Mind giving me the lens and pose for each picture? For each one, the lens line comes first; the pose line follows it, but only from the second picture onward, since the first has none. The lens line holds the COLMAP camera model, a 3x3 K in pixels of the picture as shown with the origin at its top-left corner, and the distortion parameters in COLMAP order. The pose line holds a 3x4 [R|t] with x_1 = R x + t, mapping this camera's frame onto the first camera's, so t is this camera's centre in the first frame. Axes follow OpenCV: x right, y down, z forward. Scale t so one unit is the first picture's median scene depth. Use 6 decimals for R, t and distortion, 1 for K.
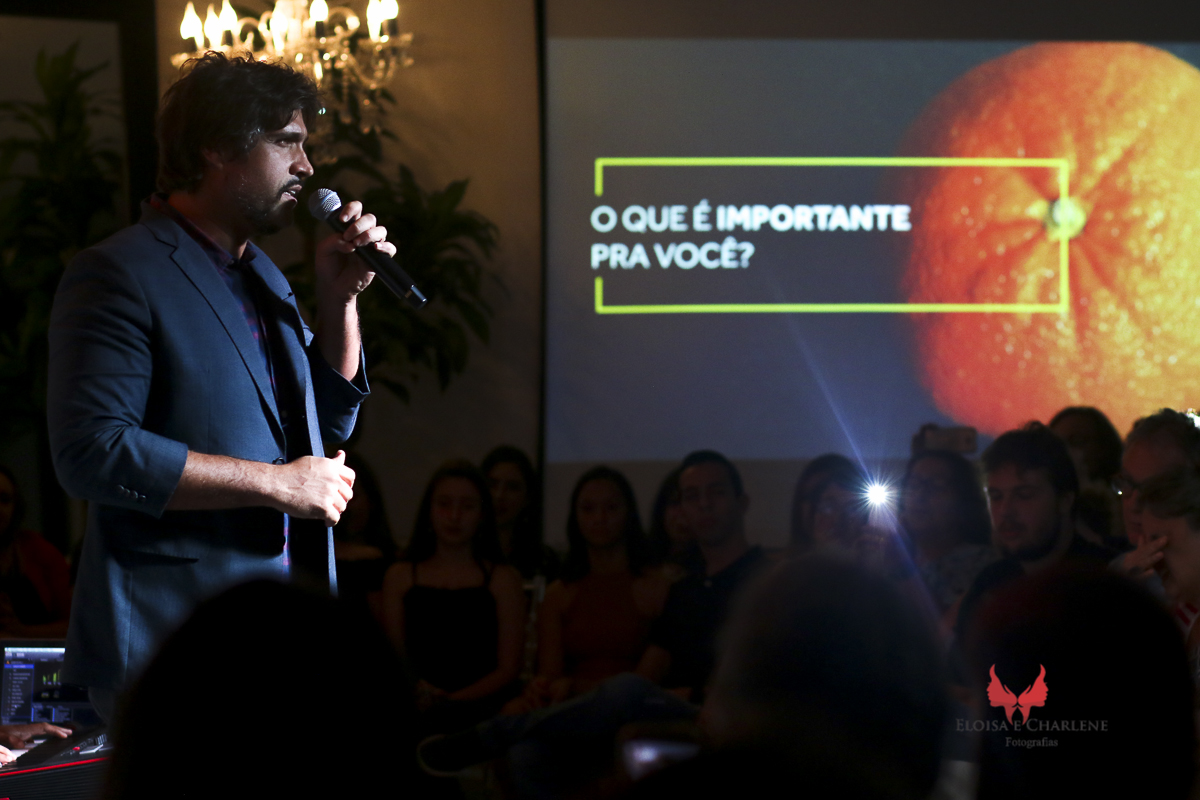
lens RADIAL K [[4679.2, 0, 599.9], [0, 4679.2, 400.2], [0, 0, 1]] dist [-0.071123, 0.000000]
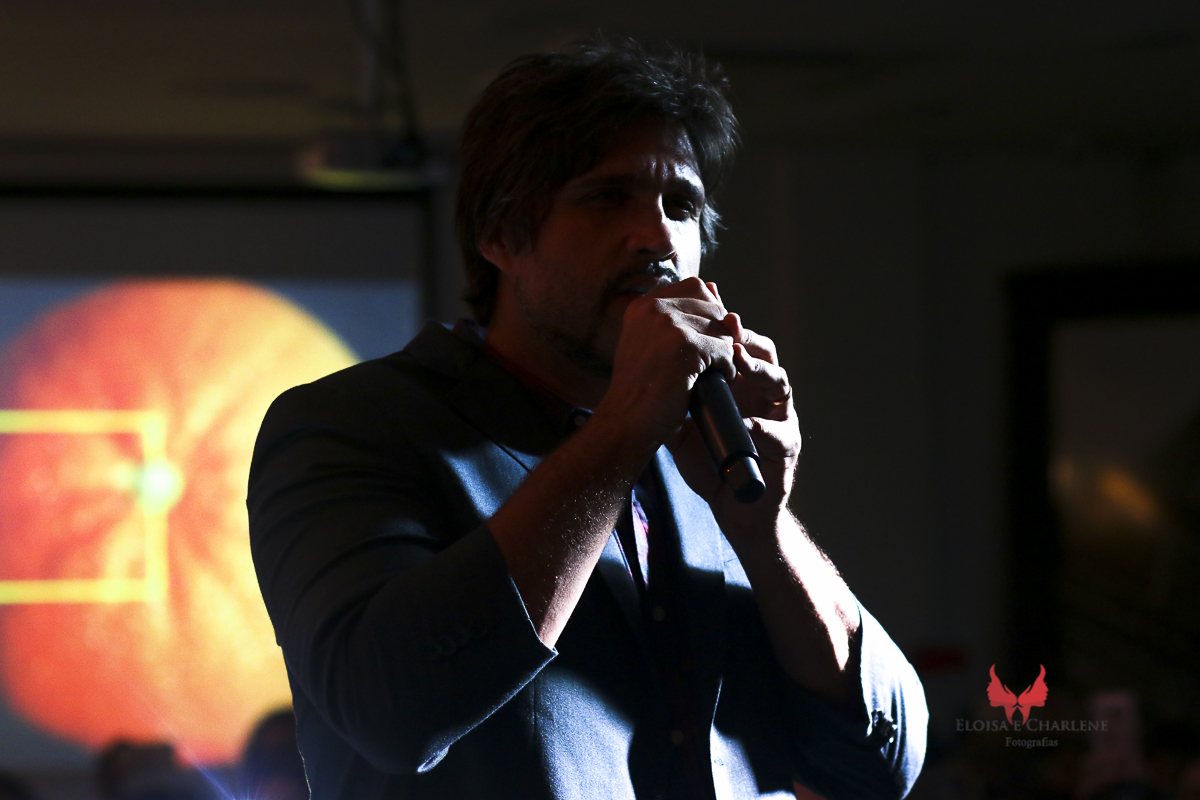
lens RADIAL K [[4679.2, 0, 600.1], [0, 4679.2, 399.7], [0, 0, 1]] dist [-0.071123, 0.000000]
pose [[0.981032, -0.016401, 0.193151, 0.012982], [0.026109, 0.998515, -0.047823, -0.011112], [-0.192079, 0.051958, 0.980003, 0.132927]]
